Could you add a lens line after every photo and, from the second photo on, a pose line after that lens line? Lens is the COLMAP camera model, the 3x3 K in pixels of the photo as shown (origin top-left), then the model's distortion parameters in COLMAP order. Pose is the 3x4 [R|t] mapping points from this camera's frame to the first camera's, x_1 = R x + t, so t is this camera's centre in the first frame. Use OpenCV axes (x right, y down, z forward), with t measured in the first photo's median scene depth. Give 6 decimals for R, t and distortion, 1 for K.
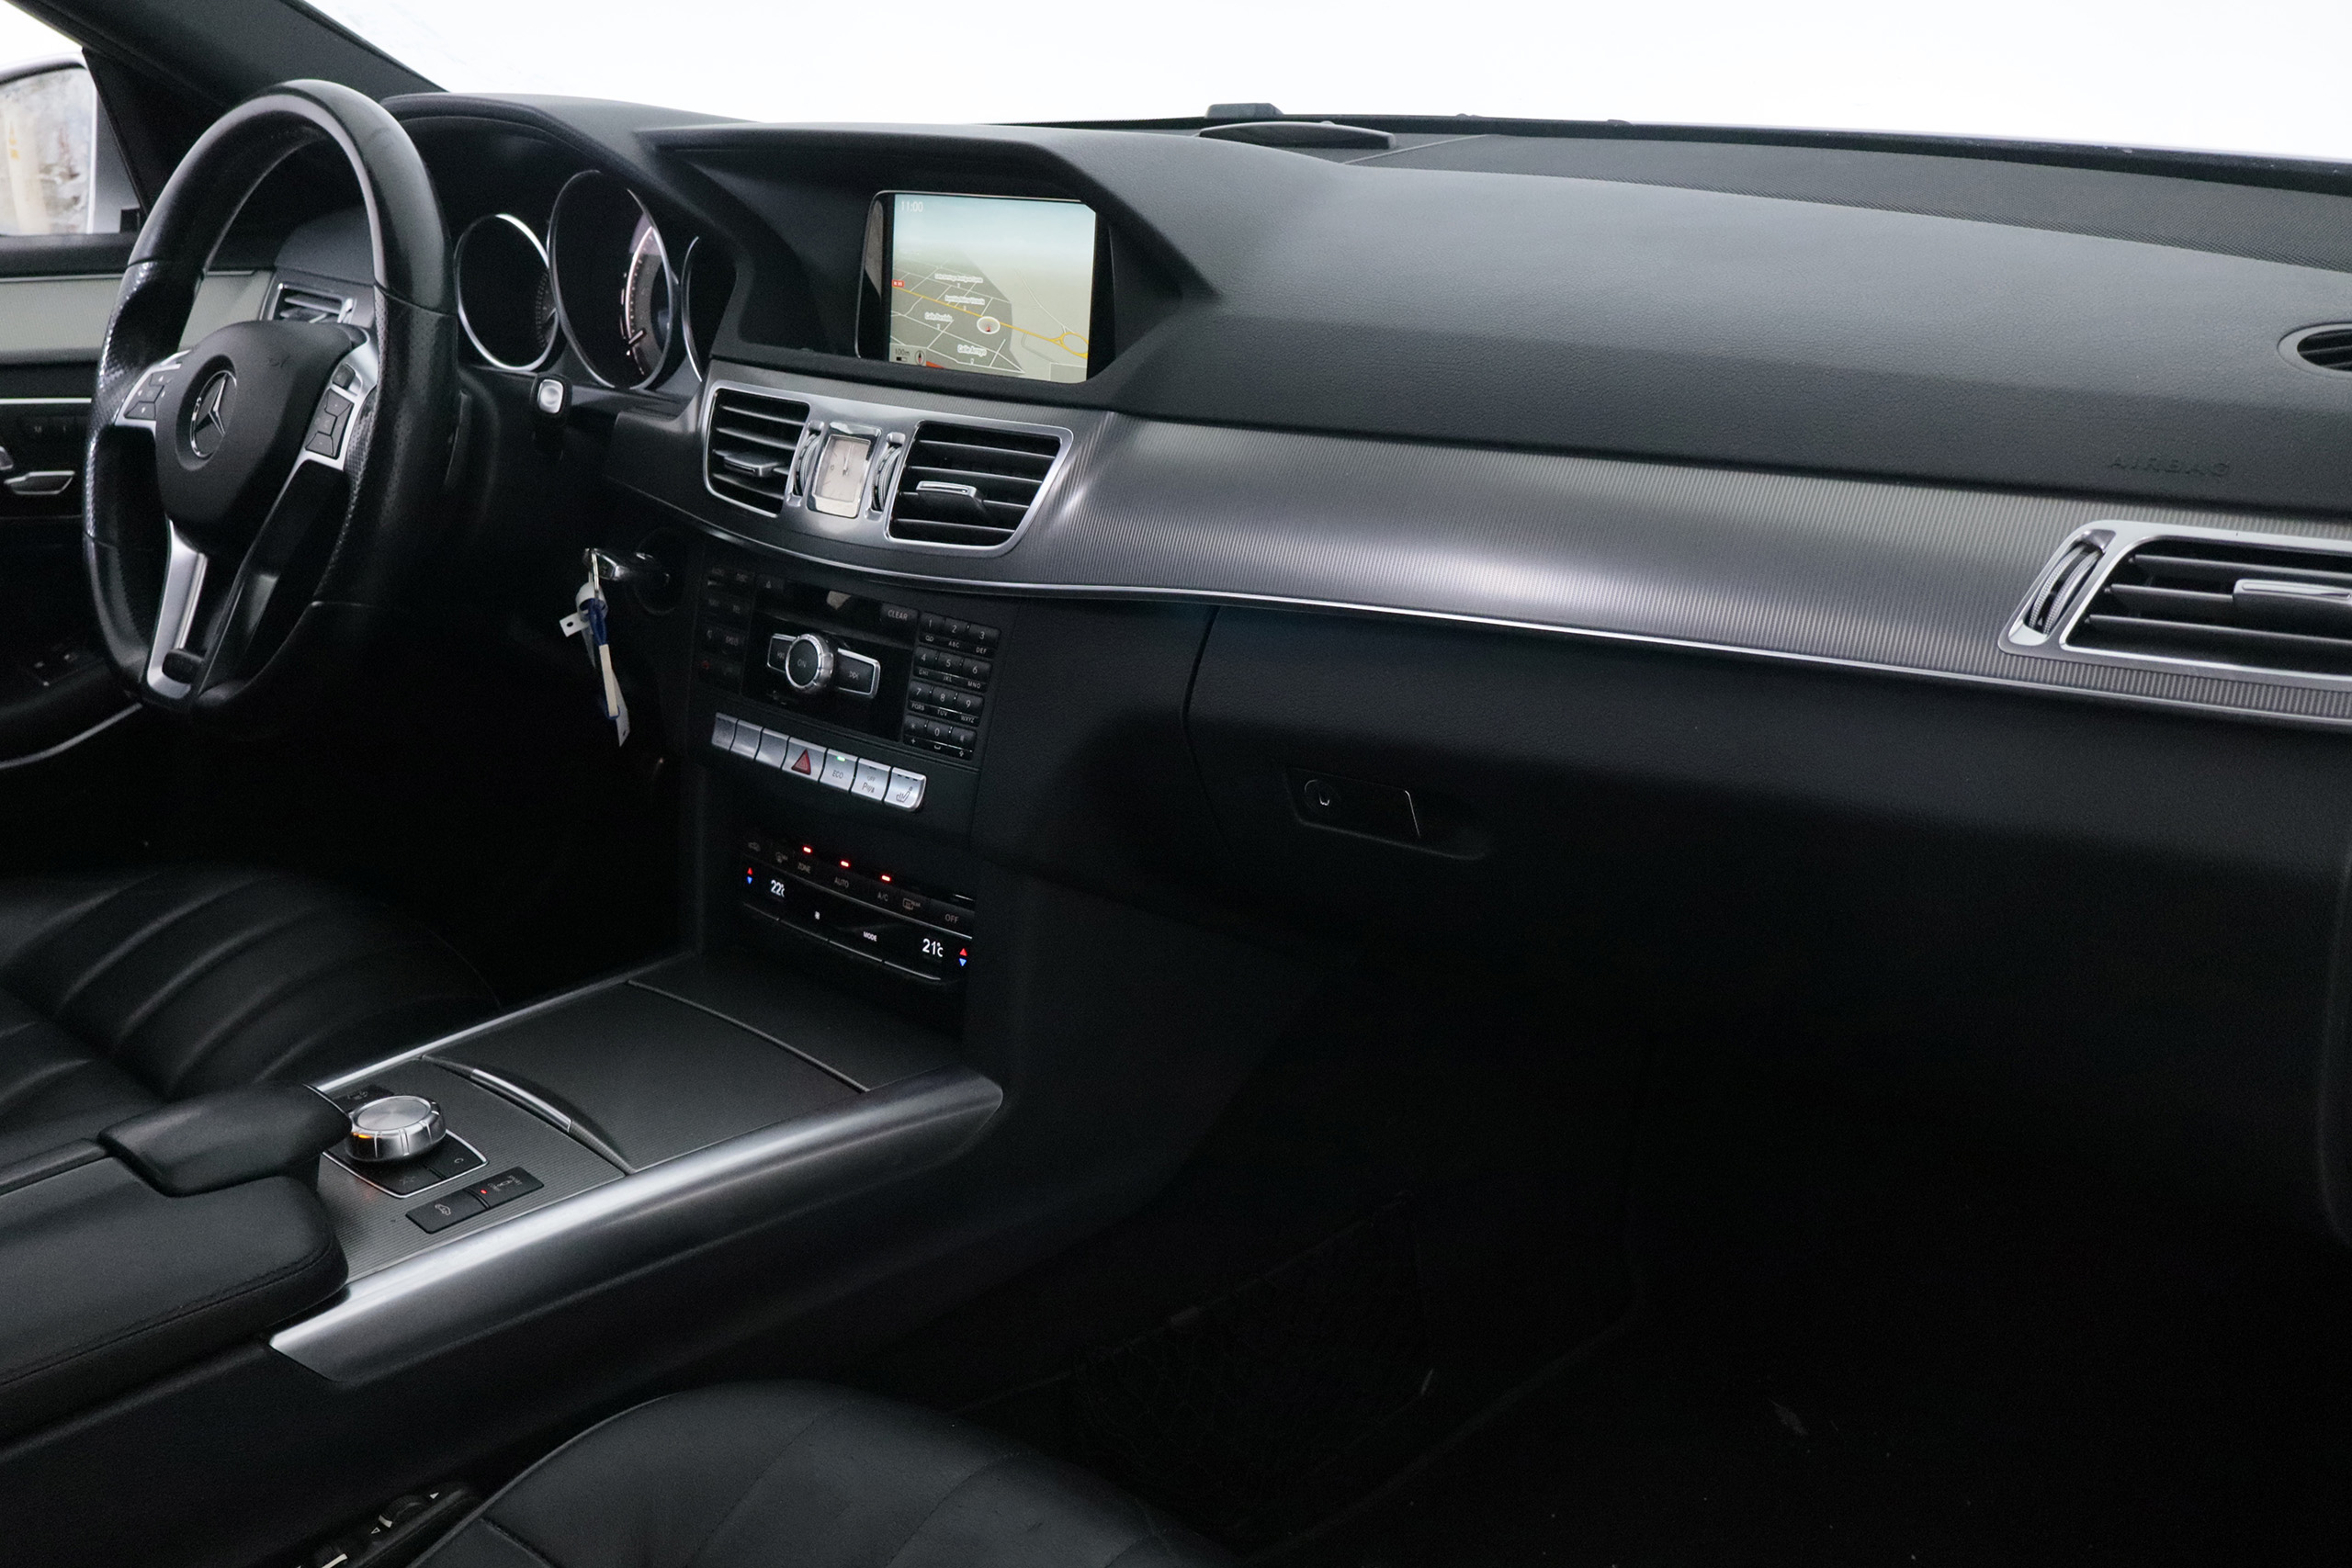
lens RADIAL K [[2190.2, 0, 1176.0], [0, 2190.2, 784.0], [0, 0, 1]] dist [0.001663, 0.000591]
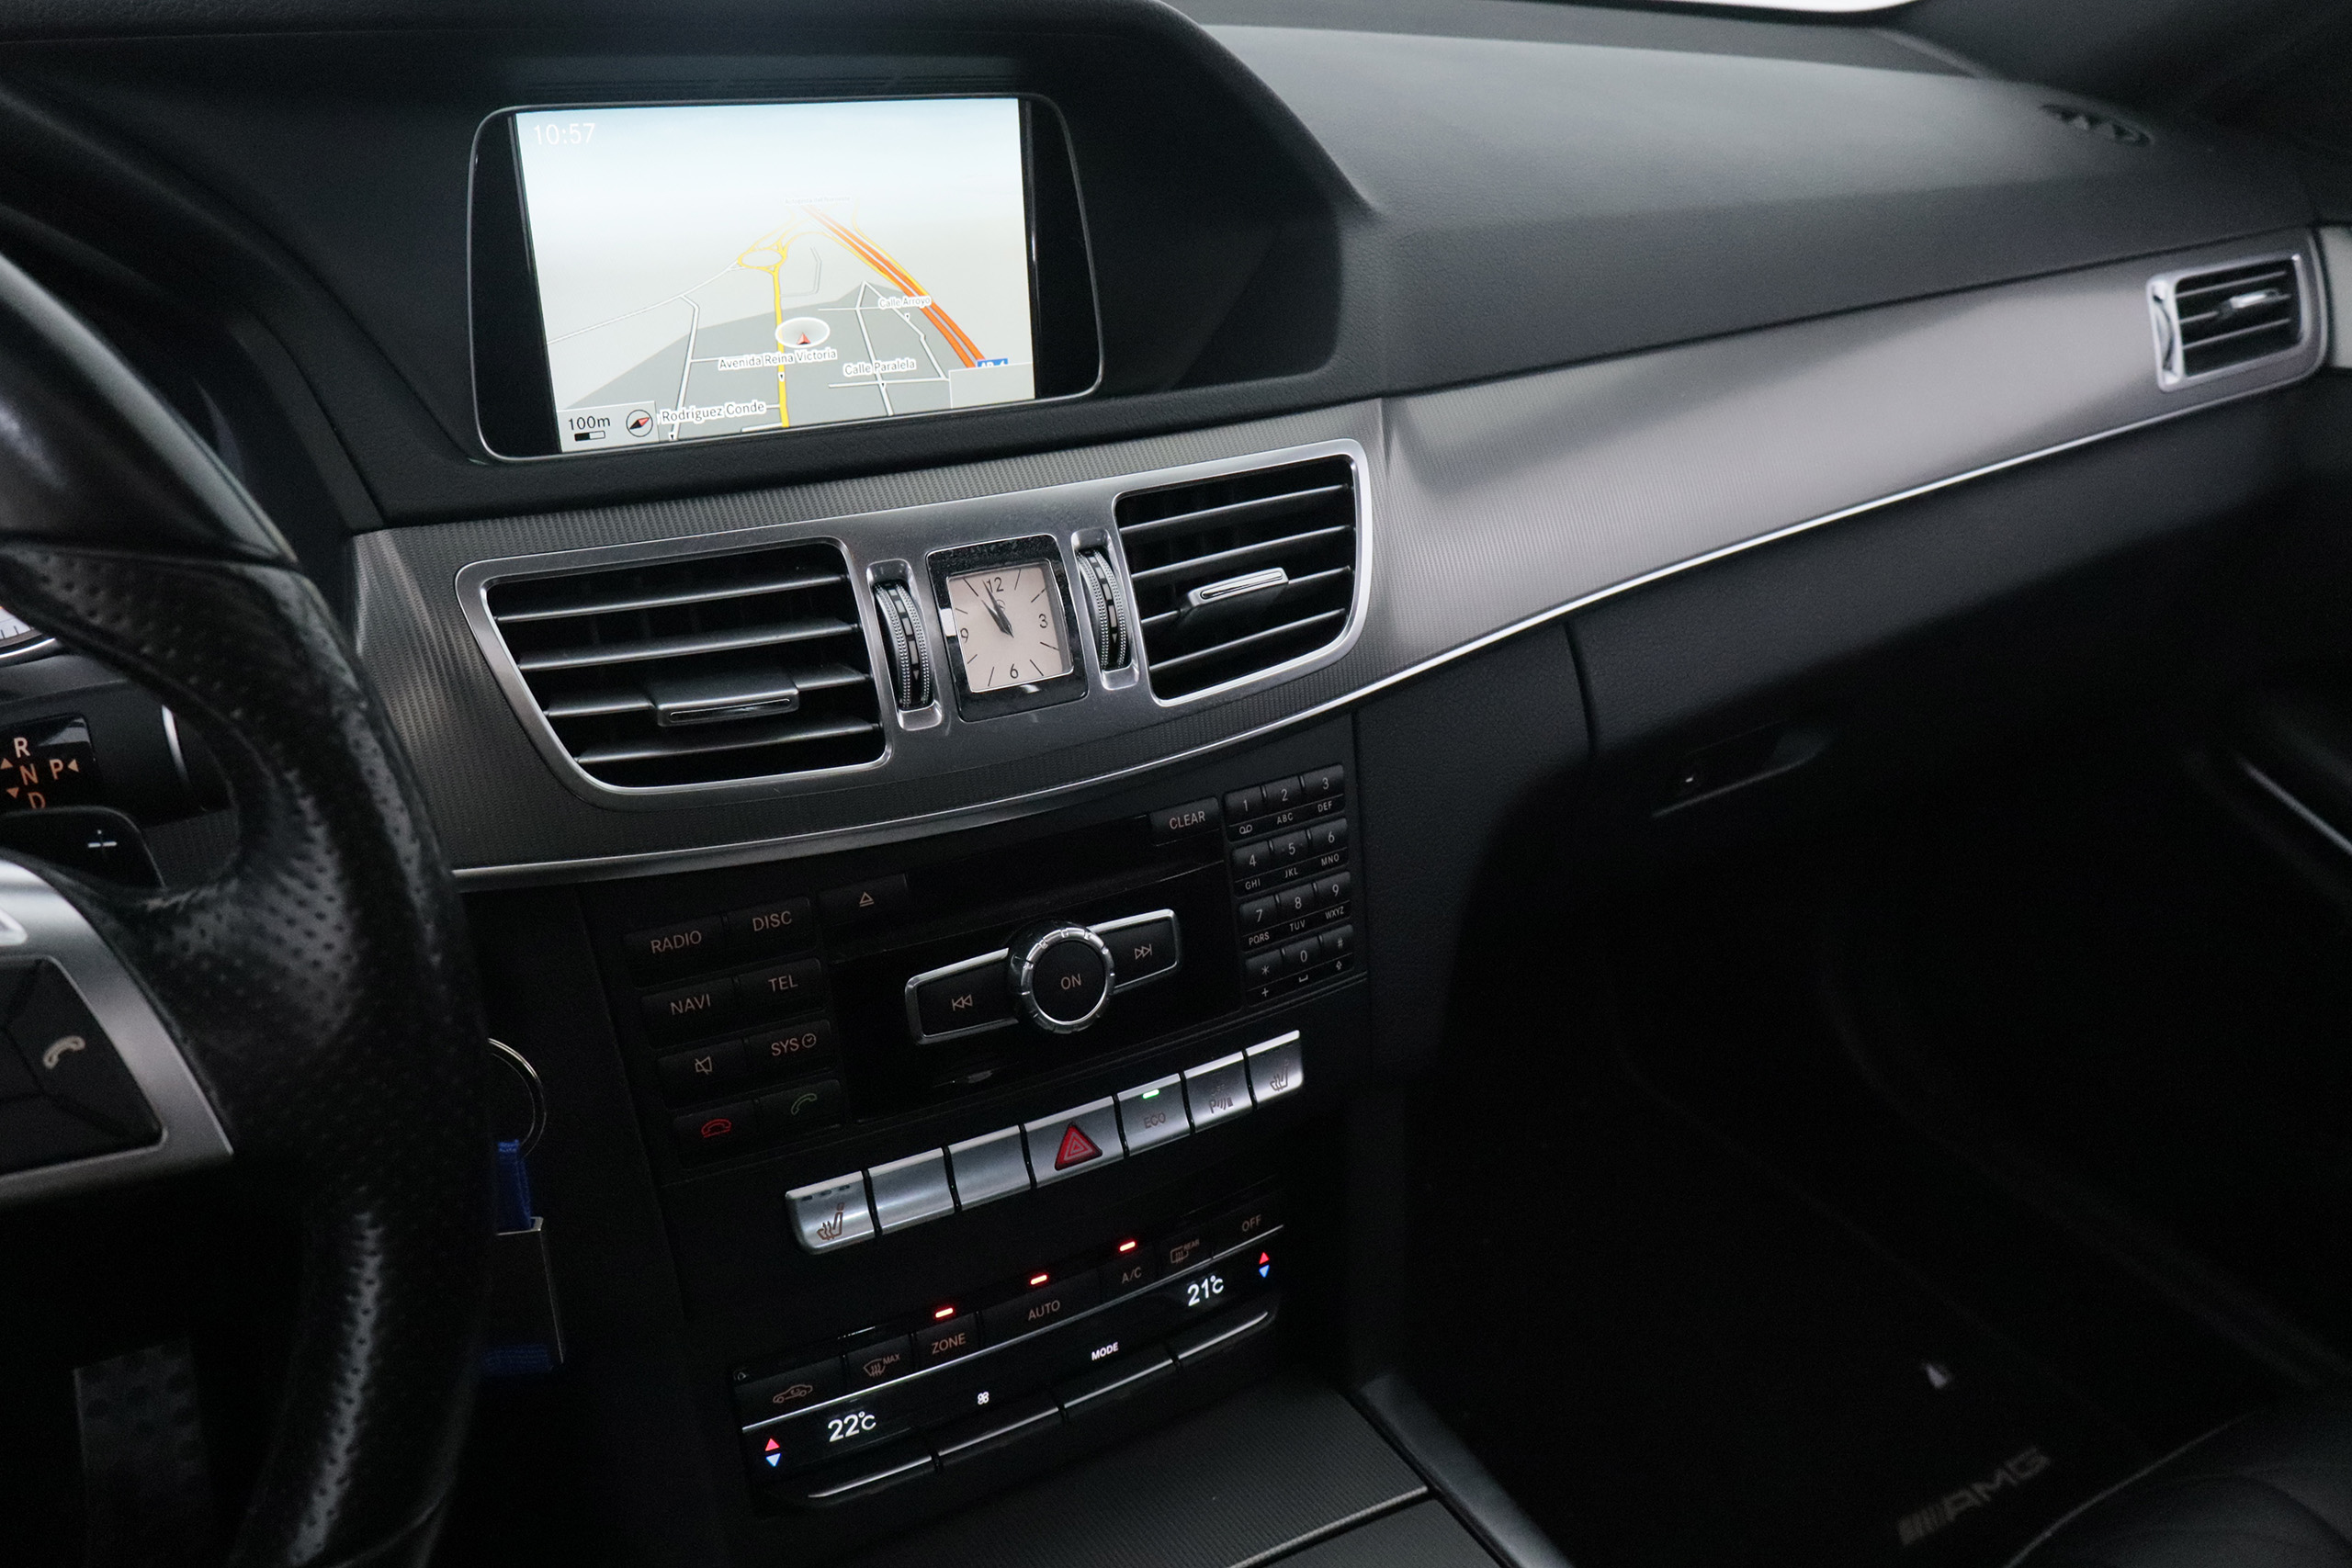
lens RADIAL K [[1994.9, 0, 1176.0], [0, 1994.9, 784.0], [0, 0, 1]] dist [-0.000265, 0.001546]
pose [[0.269182, -0.369811, 0.889259, -0.586116], [0.287601, 0.912075, 0.292241, -0.236969], [-0.919145, 0.177085, 0.351872, 0.786273]]
